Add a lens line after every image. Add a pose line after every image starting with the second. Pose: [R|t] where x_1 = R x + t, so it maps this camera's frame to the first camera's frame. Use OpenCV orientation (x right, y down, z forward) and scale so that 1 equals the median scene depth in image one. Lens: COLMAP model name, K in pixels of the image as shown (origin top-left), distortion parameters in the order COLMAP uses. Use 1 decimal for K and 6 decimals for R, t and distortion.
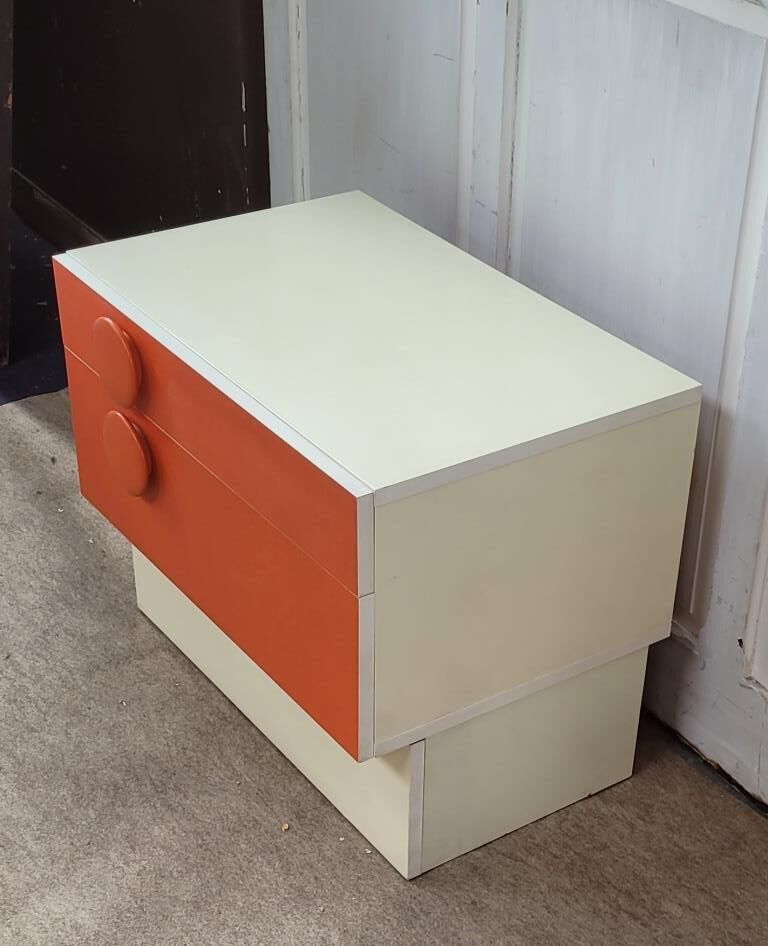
lens RADIAL K [[1657.9, 0, 440.6], [0, 1657.9, 701.3], [0, 0, 1]] dist [0.027283, 0.070514]
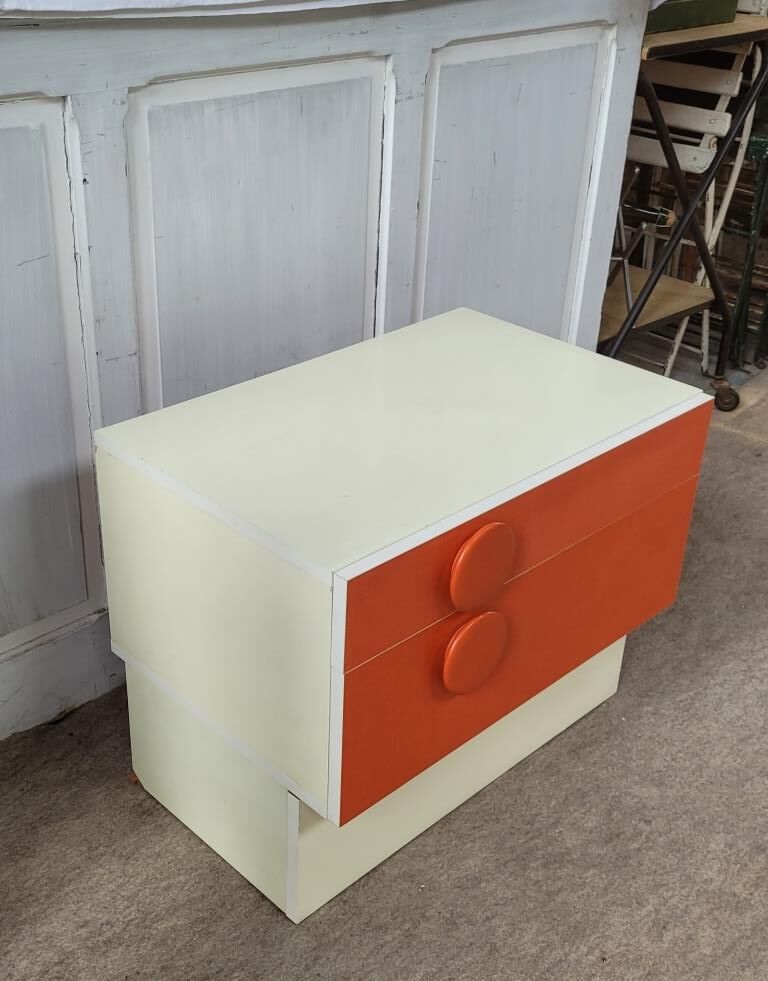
lens RADIAL K [[1185.2, 0, 320.1], [0, 1185.2, 489.3], [0, 0, 1]] dist [0.023281, 0.021219]
pose [[-0.147536, -0.503719, 0.851176, -0.715913], [0.576836, 0.655251, 0.487756, -0.571643], [-0.803426, 0.562951, 0.193890, 0.855045]]
